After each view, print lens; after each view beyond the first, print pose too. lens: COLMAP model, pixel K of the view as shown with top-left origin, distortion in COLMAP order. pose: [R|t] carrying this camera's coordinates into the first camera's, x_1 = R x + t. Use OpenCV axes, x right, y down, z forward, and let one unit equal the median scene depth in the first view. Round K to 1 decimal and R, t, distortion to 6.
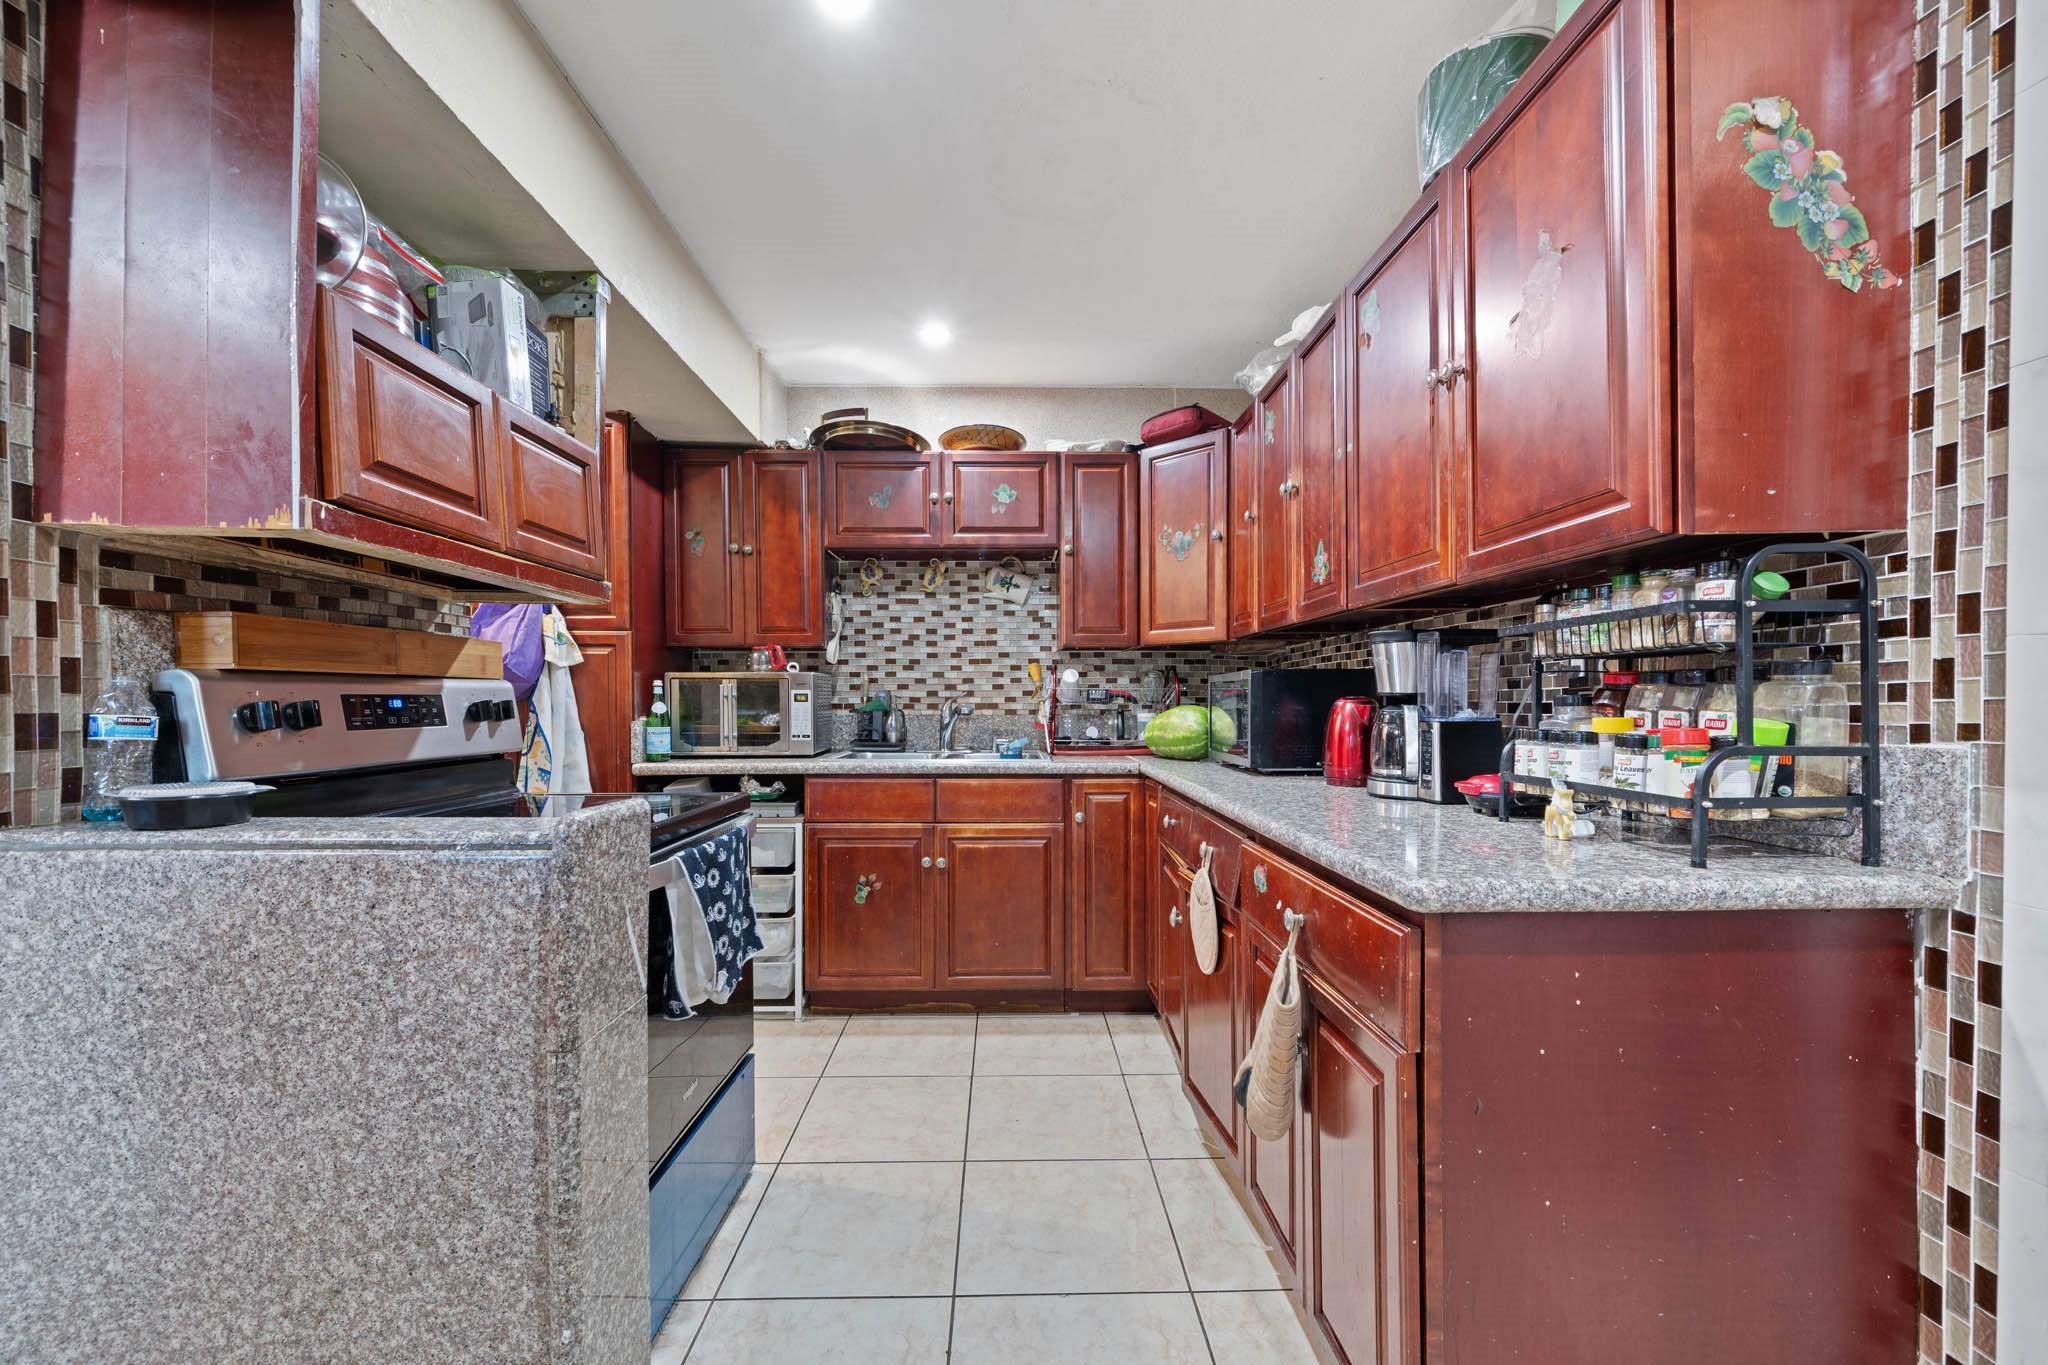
lens RADIAL K [[821.4, 0, 1024.5], [0, 821.4, 708.3], [0, 0, 1]] dist [-0.001211, -0.000020]
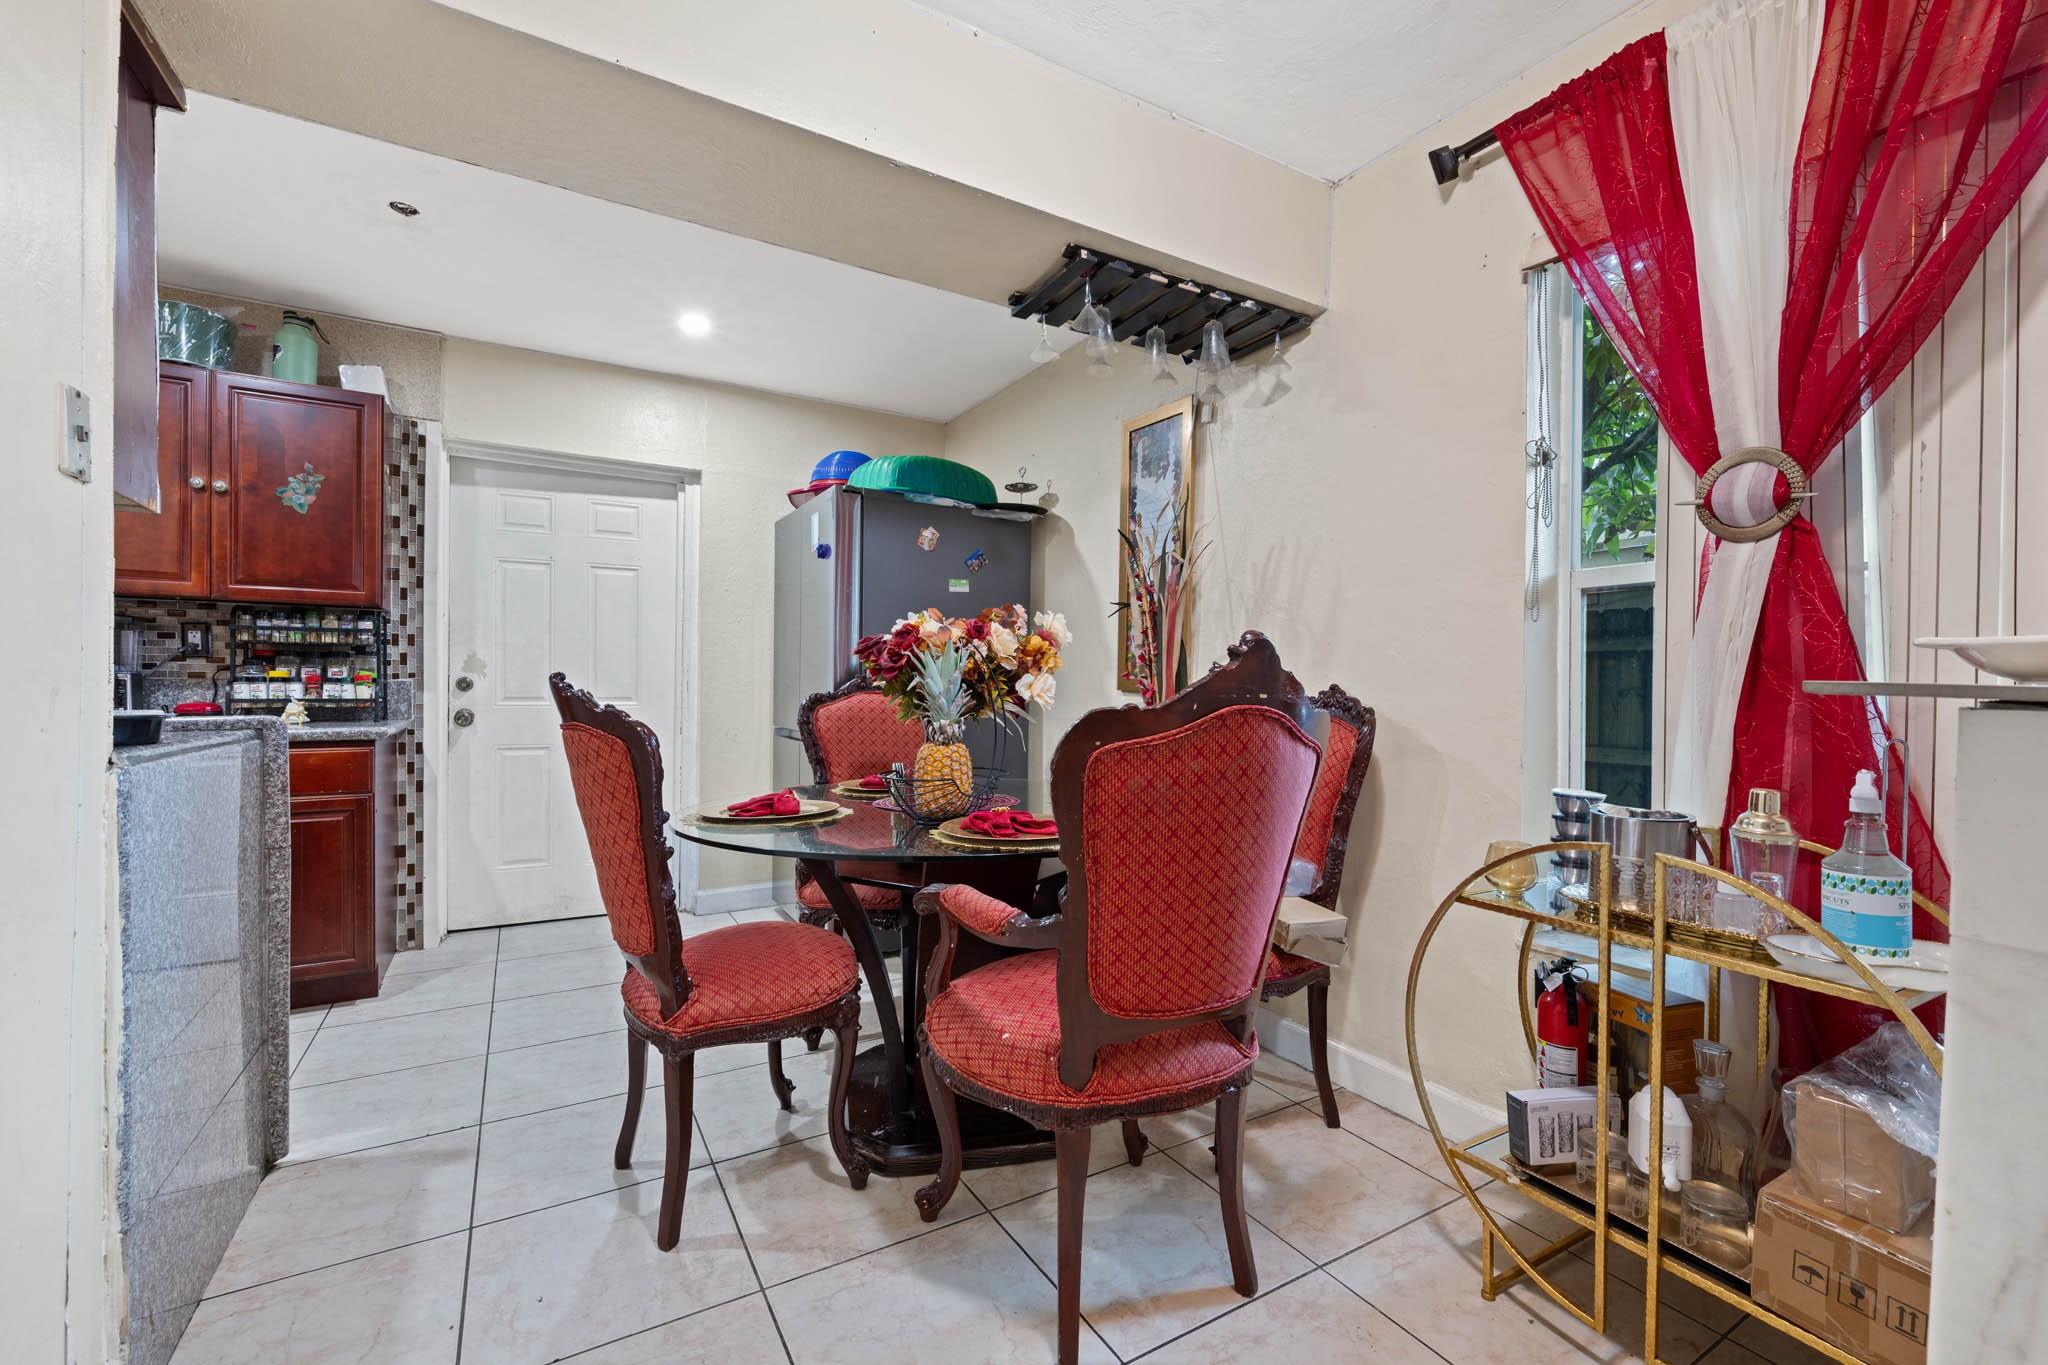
lens RADIAL K [[852.9, 0, 1024.0], [0, 852.9, 682.5], [0, 0, 1]] dist [0.000047, -0.000013]
pose [[-0.484626, -0.003398, 0.874715, -3.019839], [0.002691, 0.999982, 0.005376, 0.044601], [-0.874717, 0.004959, -0.484608, 0.481403]]
